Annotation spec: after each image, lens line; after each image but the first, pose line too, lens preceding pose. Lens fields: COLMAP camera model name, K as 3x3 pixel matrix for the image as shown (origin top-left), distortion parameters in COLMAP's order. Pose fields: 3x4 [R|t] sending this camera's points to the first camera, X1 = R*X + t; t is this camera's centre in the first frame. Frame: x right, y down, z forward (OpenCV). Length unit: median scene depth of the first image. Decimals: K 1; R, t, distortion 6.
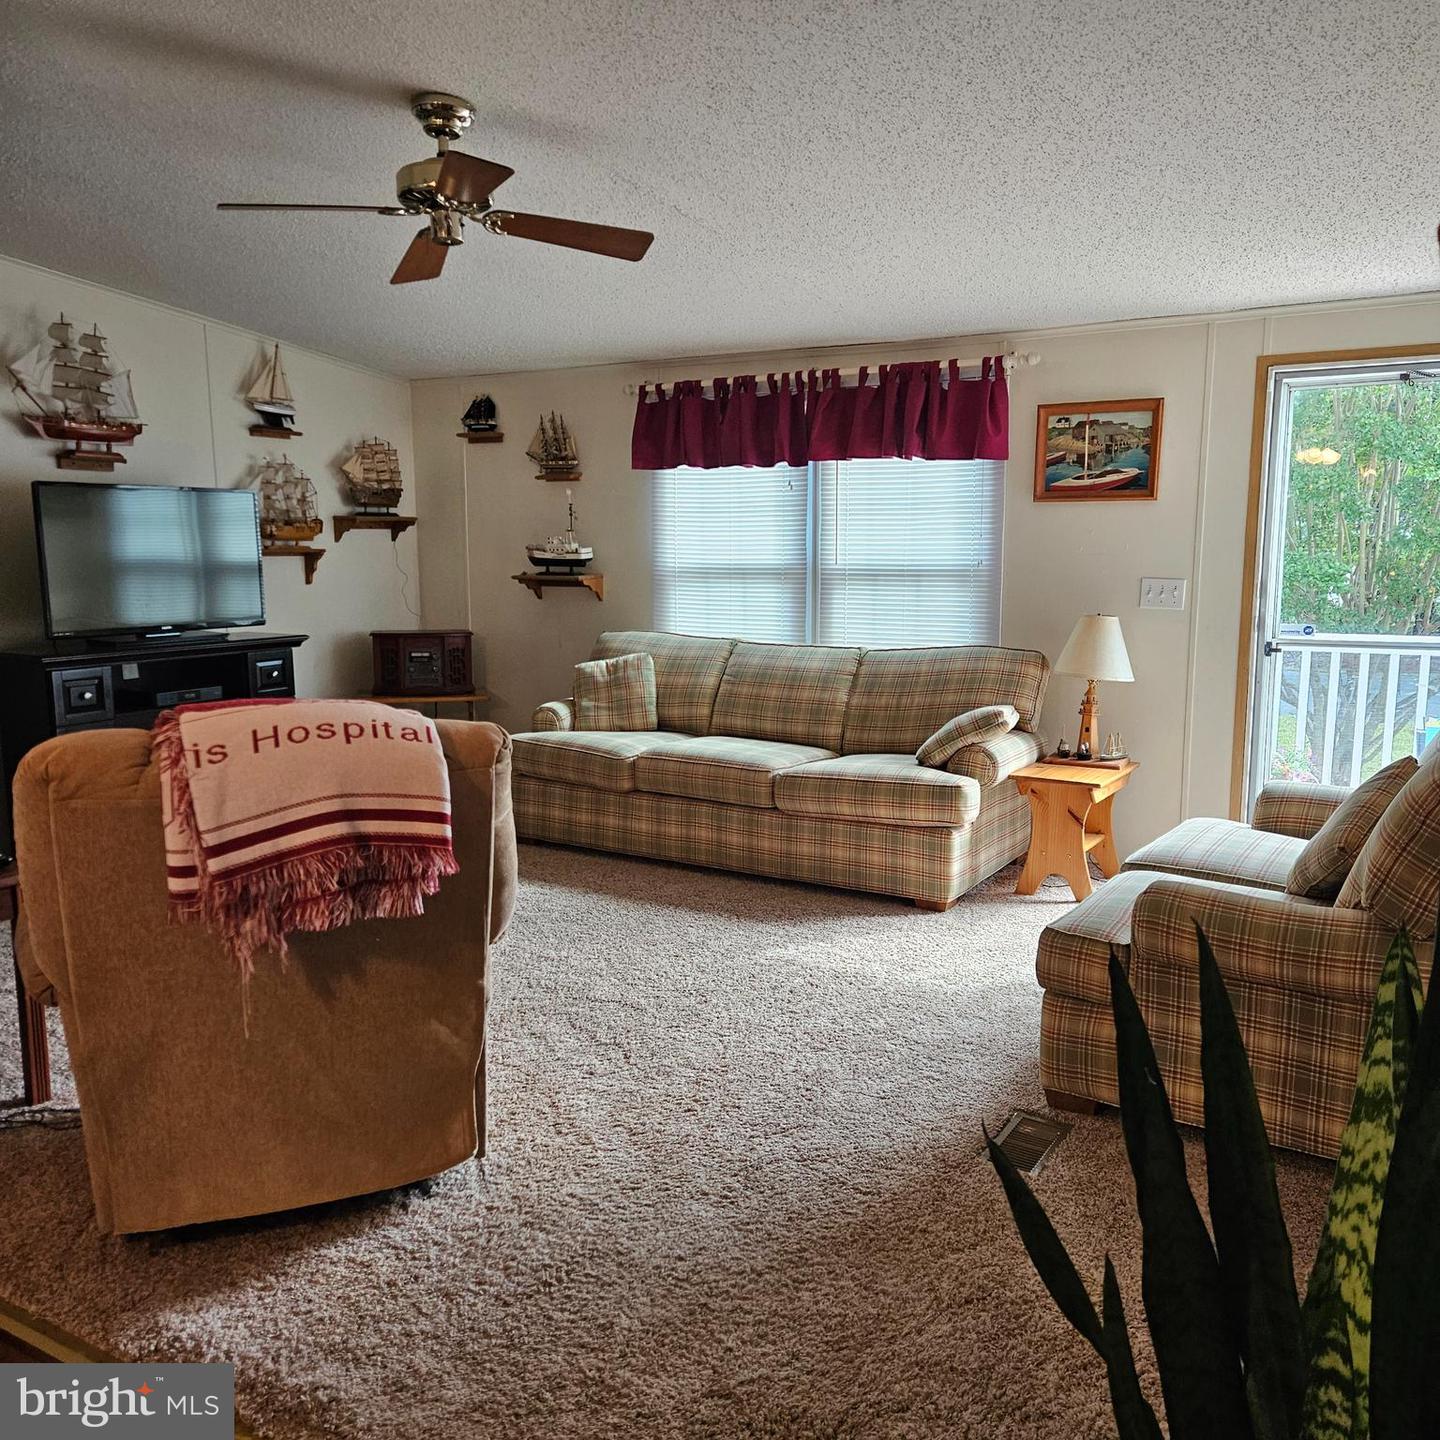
lens RADIAL K [[1285.1, 0, 719.3], [0, 1285.1, 728.0], [0, 0, 1]] dist [0.058527, -0.014308]
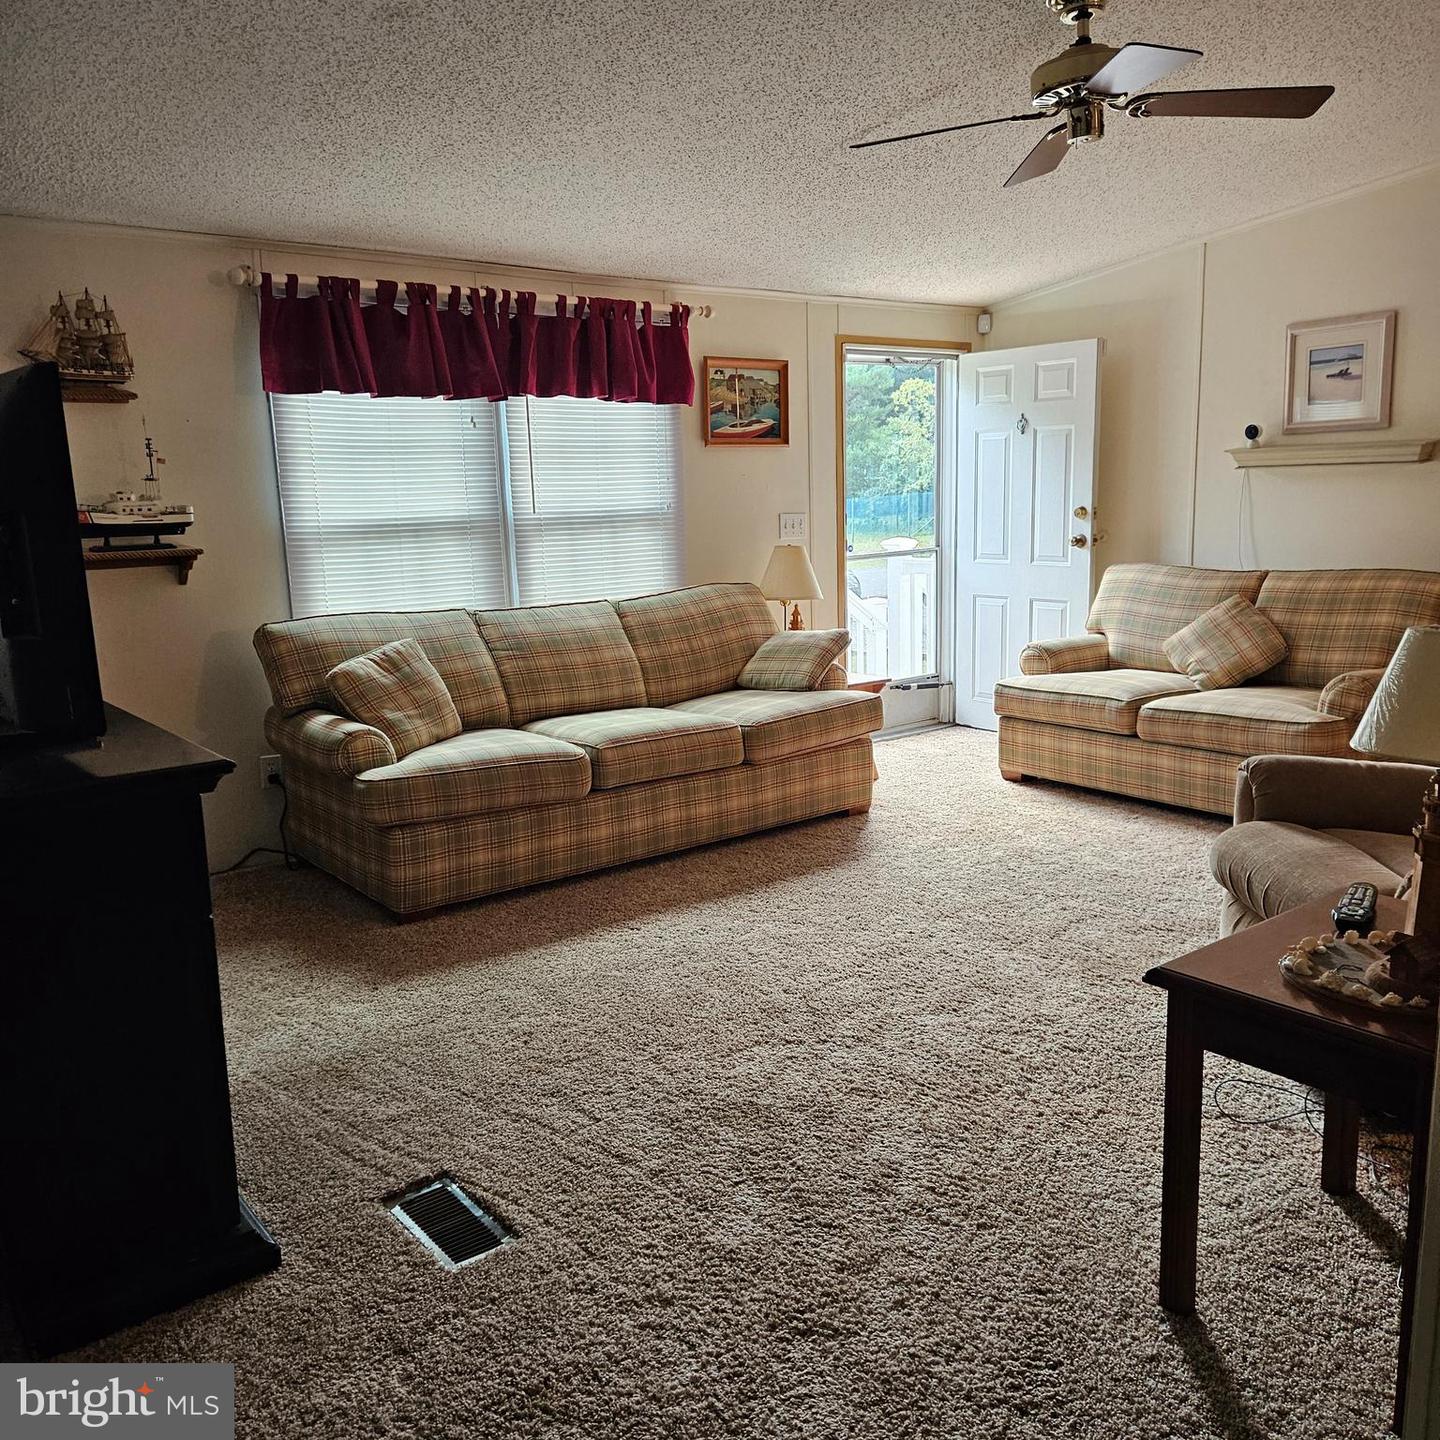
lens RADIAL K [[1285.1, 0, 722.4], [0, 1285.1, 715.3], [0, 0, 1]] dist [0.058527, -0.014308]
pose [[0.351665, -0.177763, 0.919093, -0.735749], [0.160071, 0.978764, 0.128057, -0.086094], [-0.922339, 0.102087, 0.372652, 0.575081]]
